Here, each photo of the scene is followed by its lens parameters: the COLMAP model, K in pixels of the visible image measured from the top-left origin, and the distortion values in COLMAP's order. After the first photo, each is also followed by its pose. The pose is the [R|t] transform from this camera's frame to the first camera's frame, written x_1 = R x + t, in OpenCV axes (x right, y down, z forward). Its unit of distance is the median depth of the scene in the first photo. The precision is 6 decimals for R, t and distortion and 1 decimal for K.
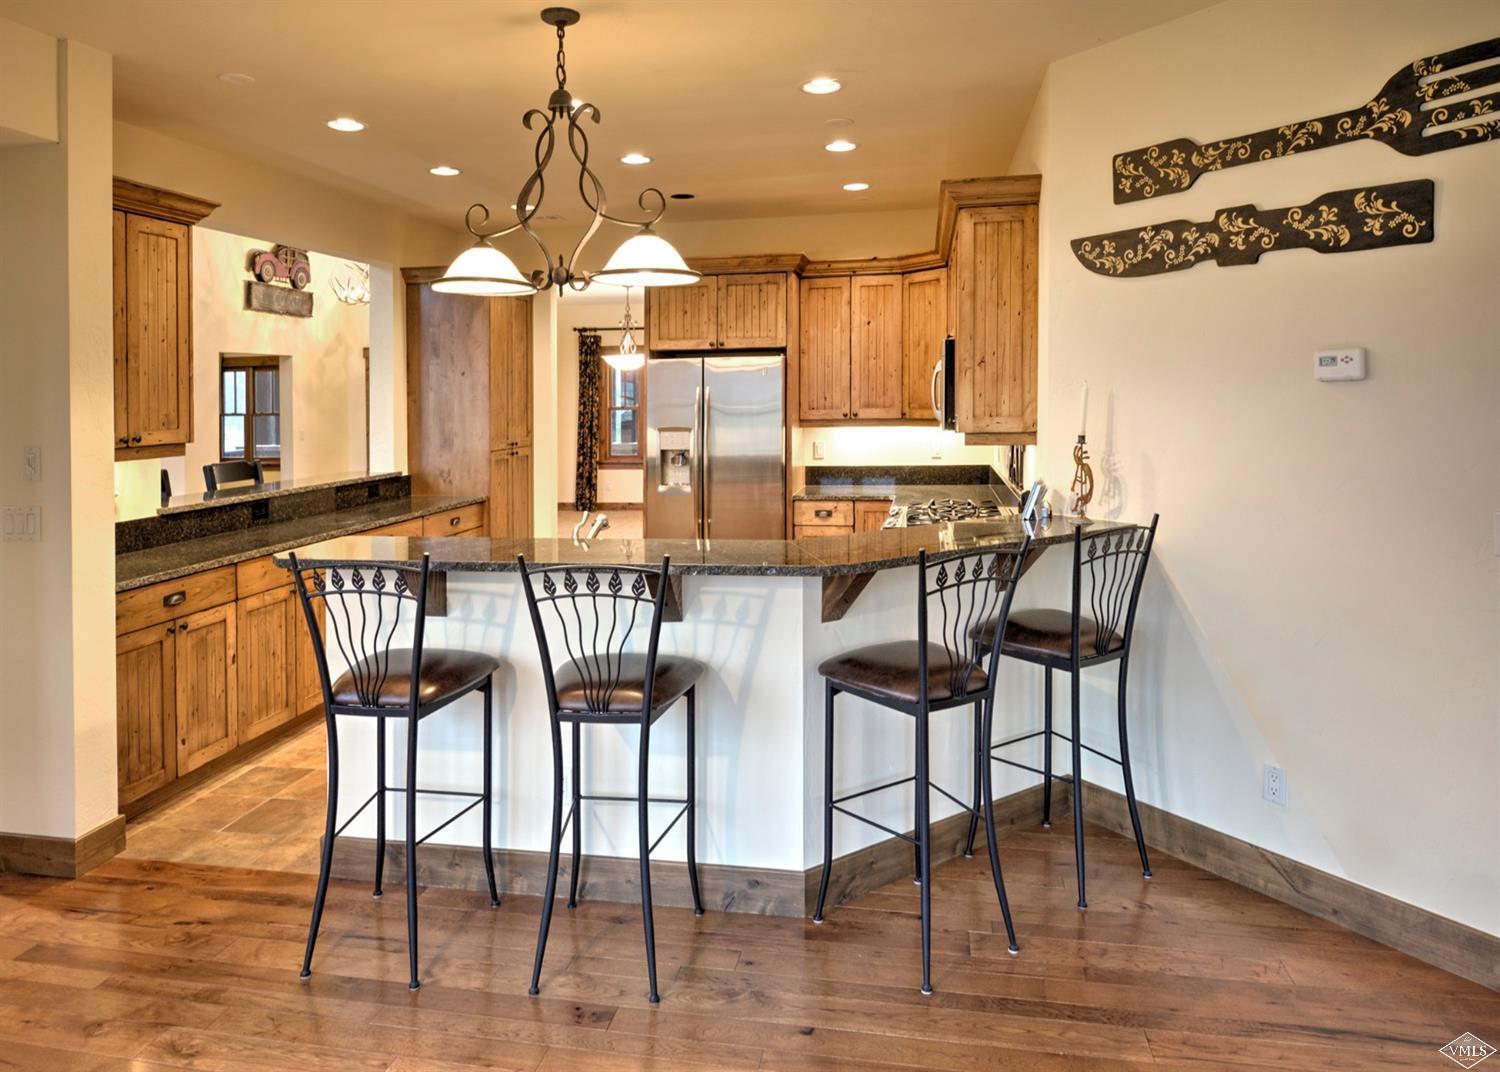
lens RADIAL K [[976.6, 0, 742.8], [0, 976.6, 495.7], [0, 0, 1]] dist [0.018126, -0.031317]
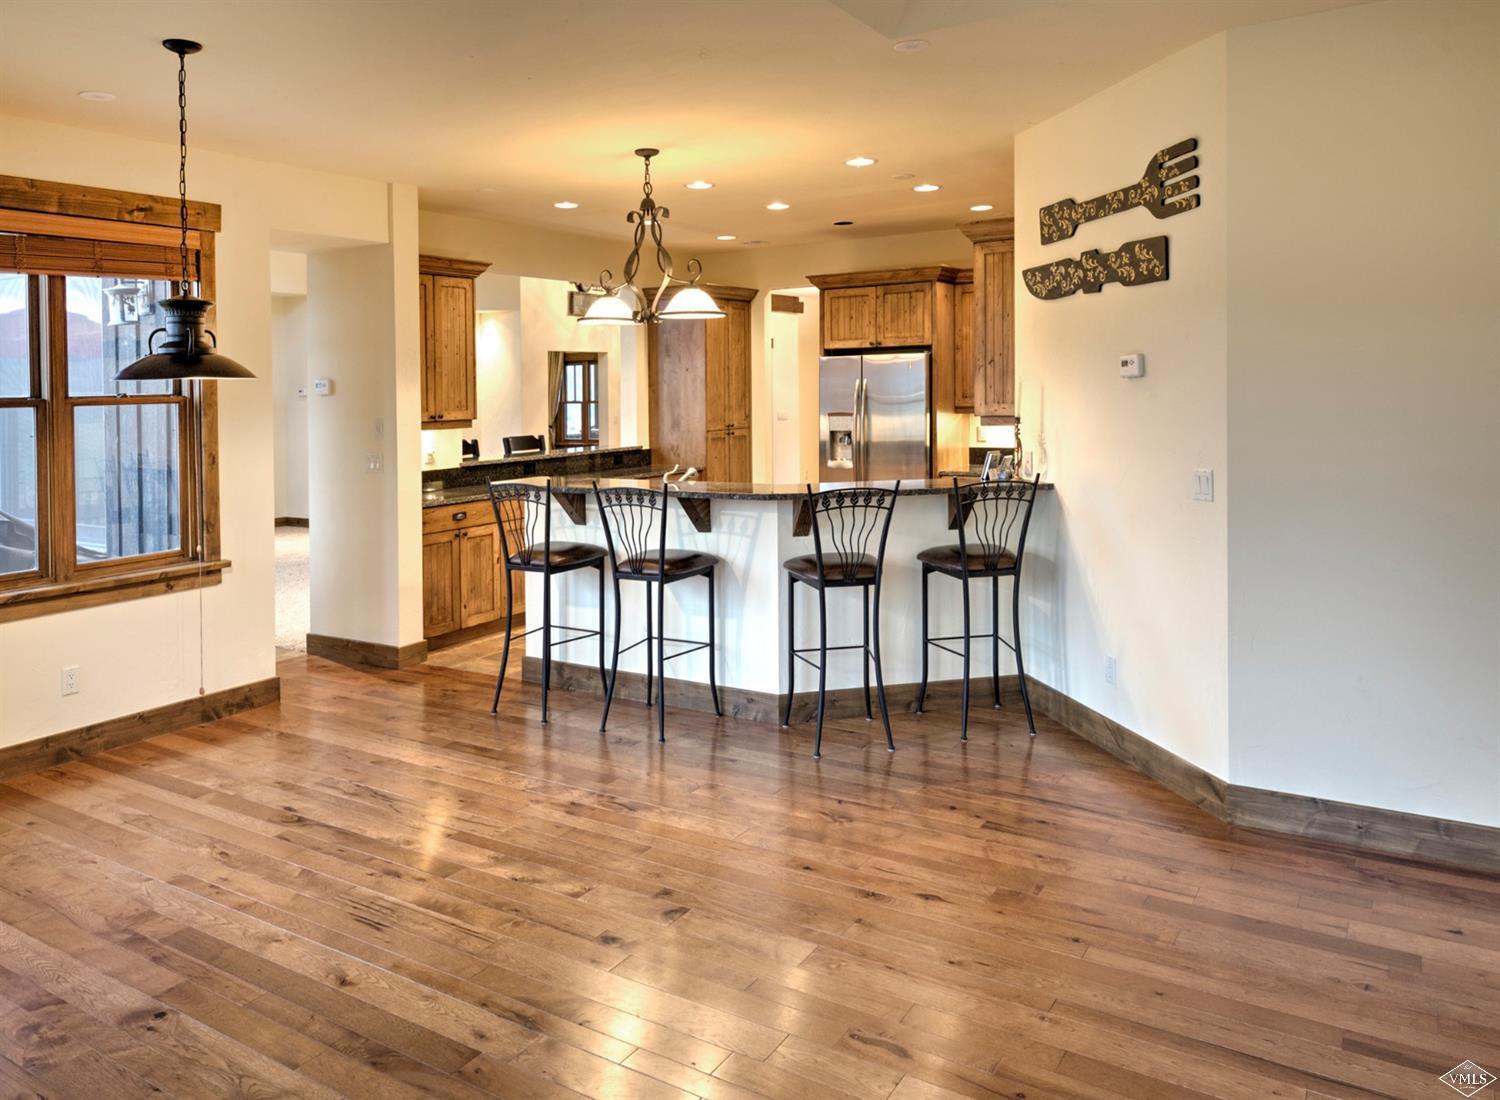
lens RADIAL K [[1043.5, 0, 750.0], [0, 1043.5, 550.0], [0, 0, 1]] dist [0.024060, 0.001510]
pose [[0.939752, 0.049507, -0.338254, 0.468174], [-0.030136, 0.997603, 0.062284, 0.040515], [0.340527, -0.048338, 0.938991, -0.470273]]
